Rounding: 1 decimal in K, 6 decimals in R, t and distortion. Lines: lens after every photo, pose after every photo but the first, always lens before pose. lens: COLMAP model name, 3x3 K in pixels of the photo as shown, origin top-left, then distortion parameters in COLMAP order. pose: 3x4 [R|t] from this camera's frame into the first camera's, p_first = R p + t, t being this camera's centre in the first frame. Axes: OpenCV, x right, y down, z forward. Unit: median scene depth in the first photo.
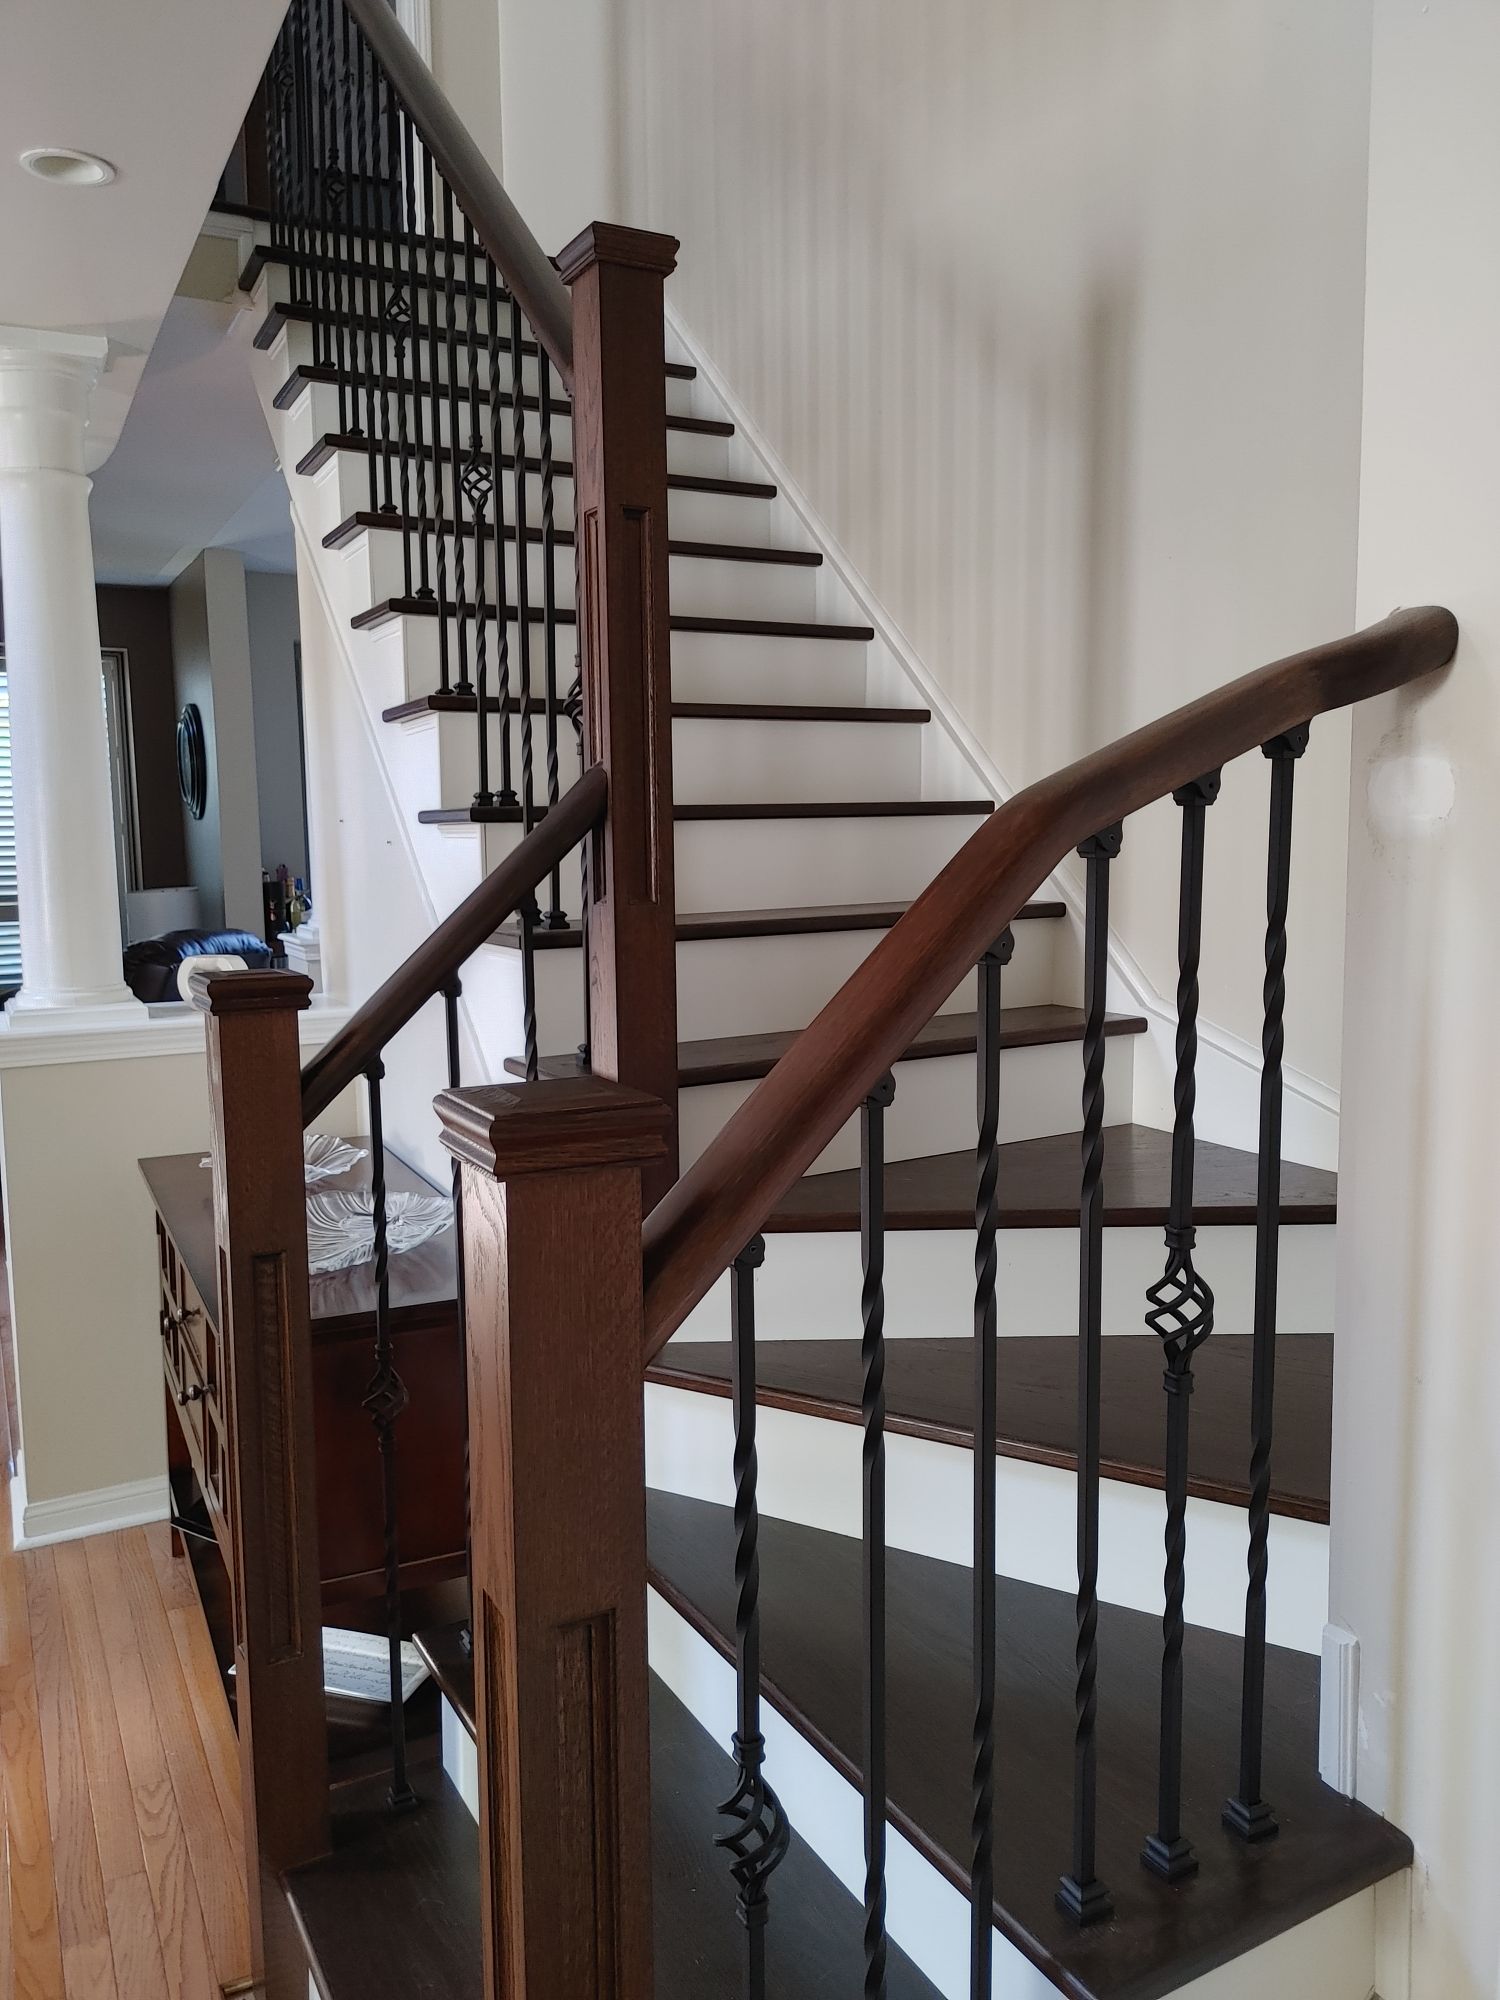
lens RADIAL K [[1501.1, 0, 758.3], [0, 1501.1, 995.7], [0, 0, 1]] dist [0.066386, -0.081871]
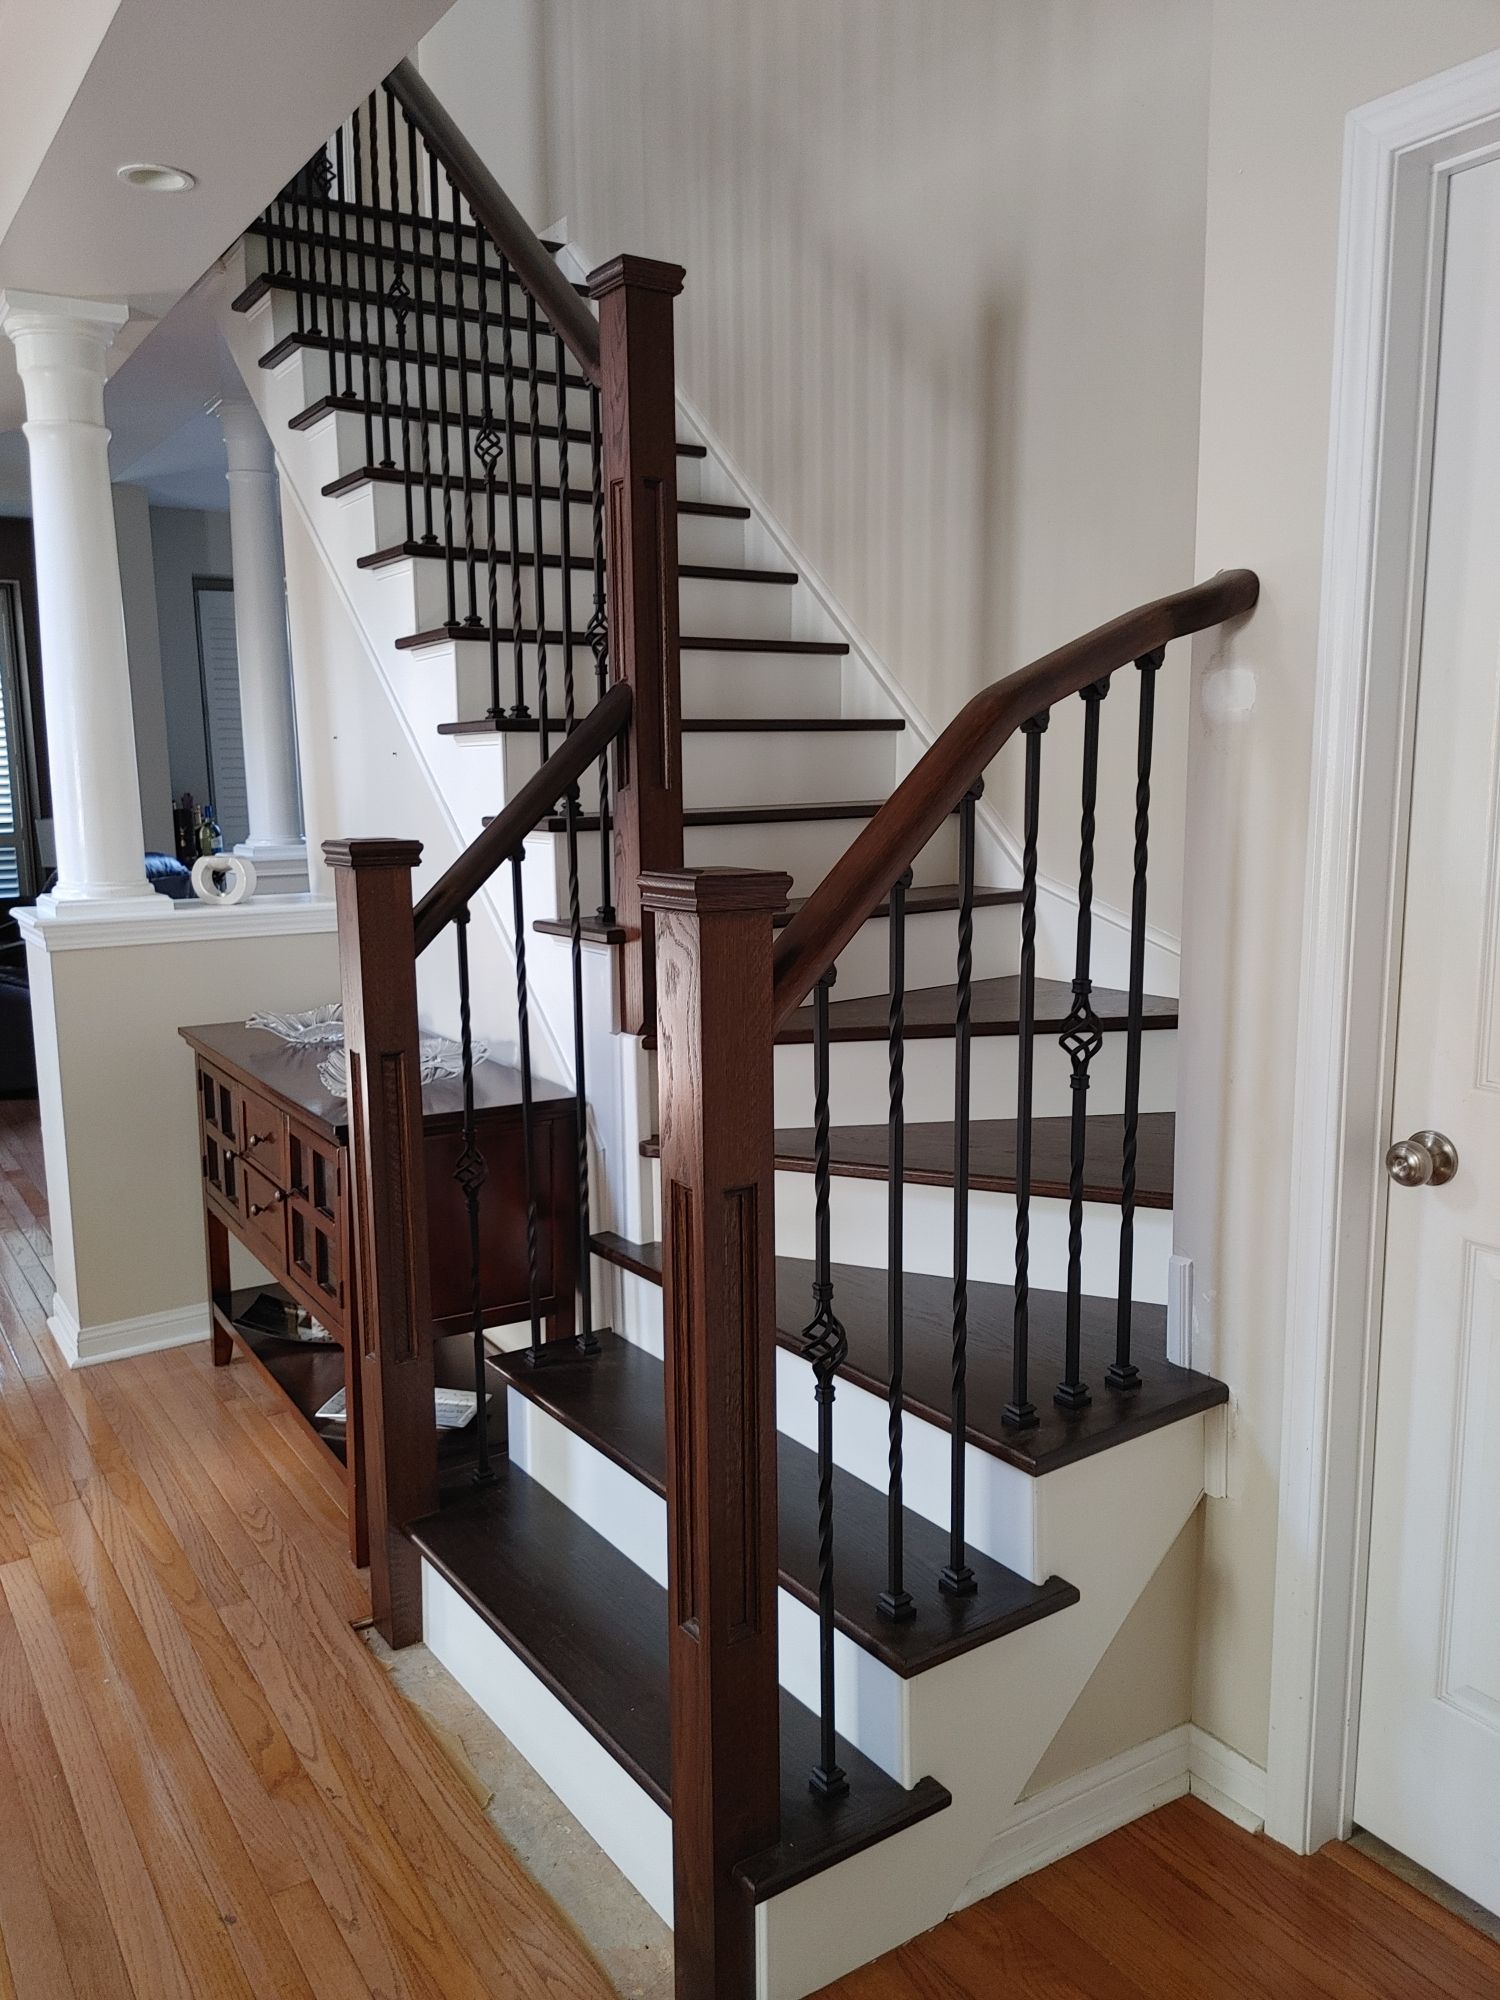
lens RADIAL K [[1501.1, 0, 754.6], [0, 1501.1, 1006.9], [0, 0, 1]] dist [0.066386, -0.081871]
pose [[0.995170, -0.014898, 0.097033, -0.117422], [0.010640, 0.998964, 0.044245, 0.065145], [-0.097592, -0.042999, 0.994297, -0.286128]]
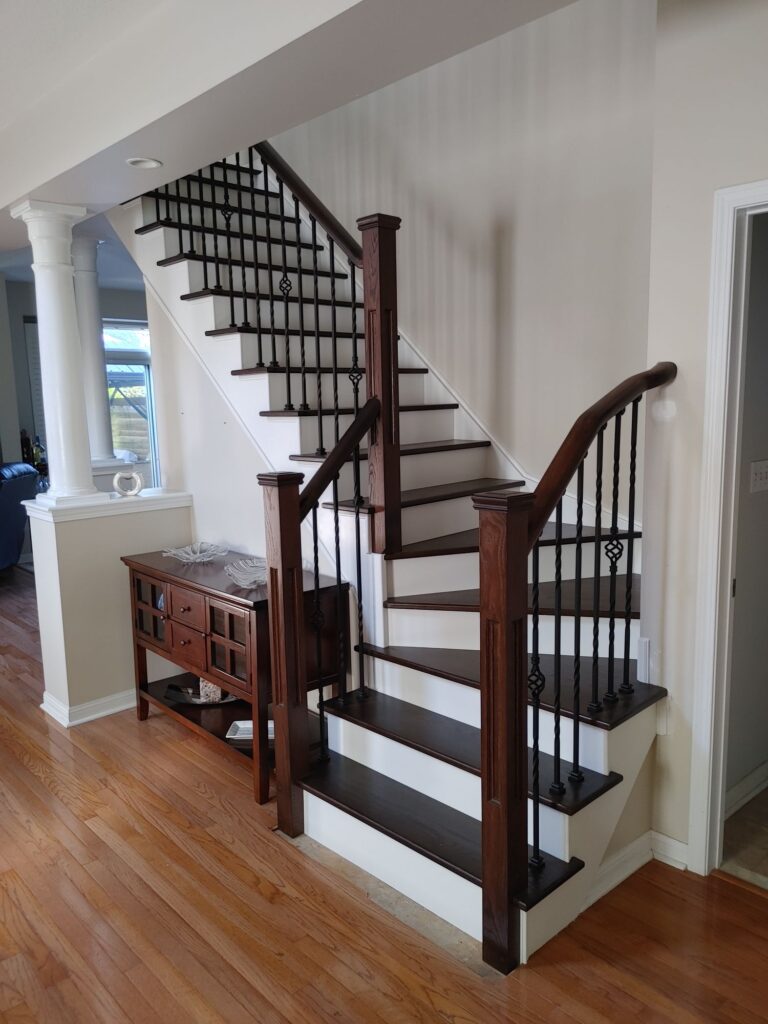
lens RADIAL K [[768.6, 0, 391.6], [0, 768.6, 512.8], [0, 0, 1]] dist [0.066386, -0.081871]
pose [[0.964336, -0.047939, 0.260304, -0.448790], [0.039452, 0.998509, 0.037735, 0.012489], [-0.261725, -0.026120, 0.964789, -0.422120]]
